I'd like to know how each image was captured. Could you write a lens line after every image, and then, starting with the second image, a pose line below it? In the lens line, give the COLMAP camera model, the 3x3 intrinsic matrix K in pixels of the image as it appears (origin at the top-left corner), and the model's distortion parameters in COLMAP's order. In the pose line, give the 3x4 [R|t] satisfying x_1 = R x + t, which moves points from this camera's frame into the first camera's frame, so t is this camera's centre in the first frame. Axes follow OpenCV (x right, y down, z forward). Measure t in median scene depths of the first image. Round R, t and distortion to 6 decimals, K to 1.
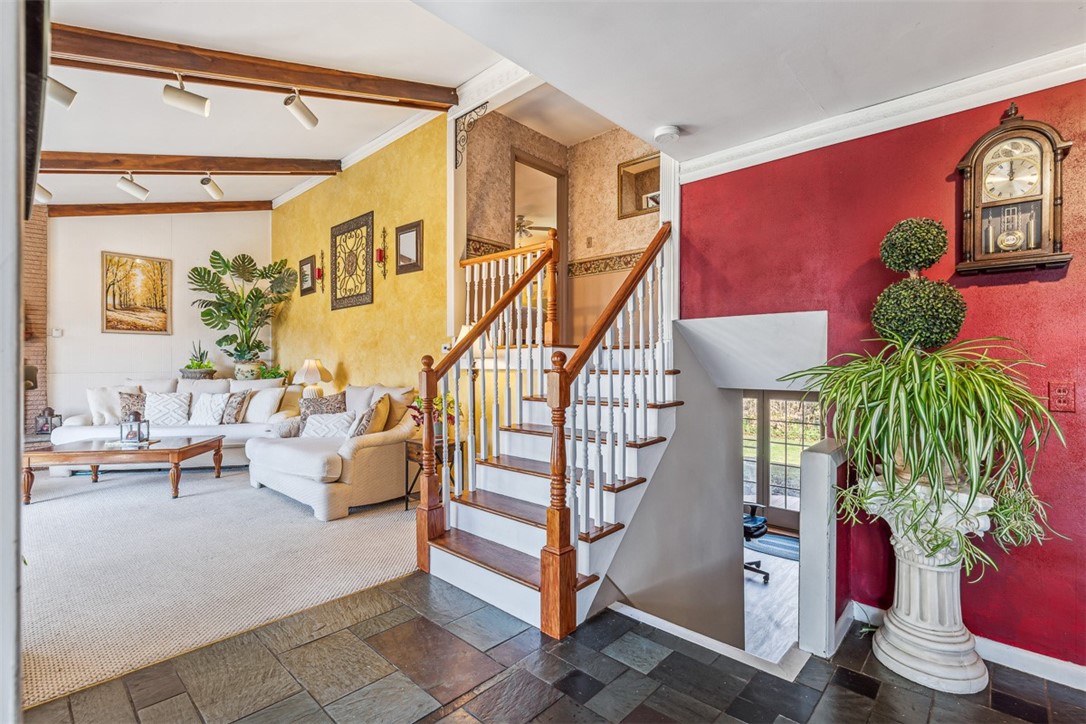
lens RADIAL K [[500.2, 0, 541.4], [0, 500.2, 362.1], [0, 0, 1]] dist [0.014845, -0.004723]
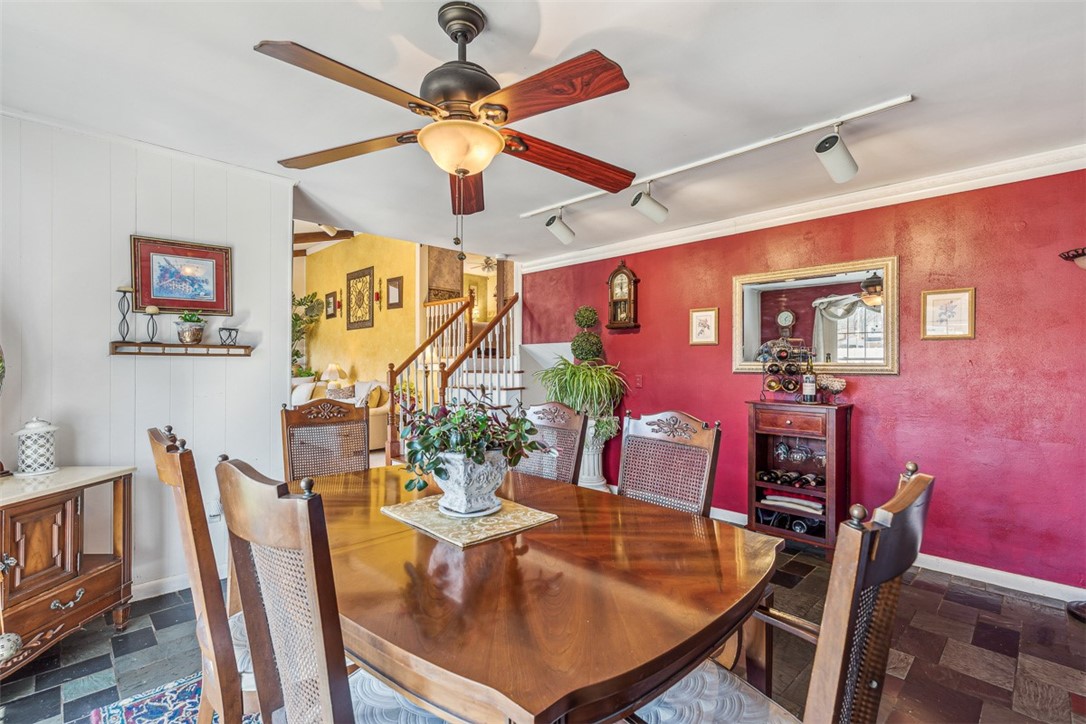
lens RADIAL K [[500.2, 0, 548.2], [0, 500.2, 359.3], [0, 0, 1]] dist [0.014845, -0.004723]
pose [[0.999544, -0.000799, -0.030184, 0.218344], [0.000557, 0.999968, -0.008031, -0.006480], [0.030190, 0.008010, 0.999512, -0.455816]]
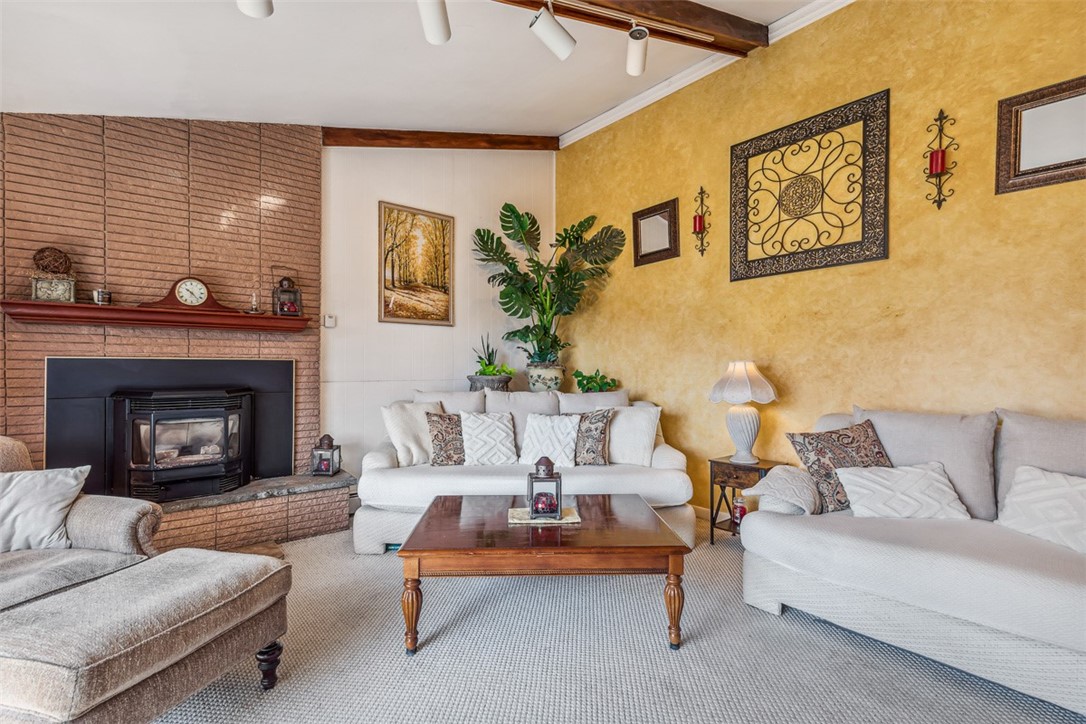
lens RADIAL K [[500.2, 0, 539.0], [0, 500.2, 364.9], [0, 0, 1]] dist [0.014845, -0.004723]
pose [[0.991695, 0.001065, -0.128607, -0.585129], [-0.001331, 0.999997, -0.001980, 0.000653], [0.128604, 0.002134, 0.991694, 0.369983]]
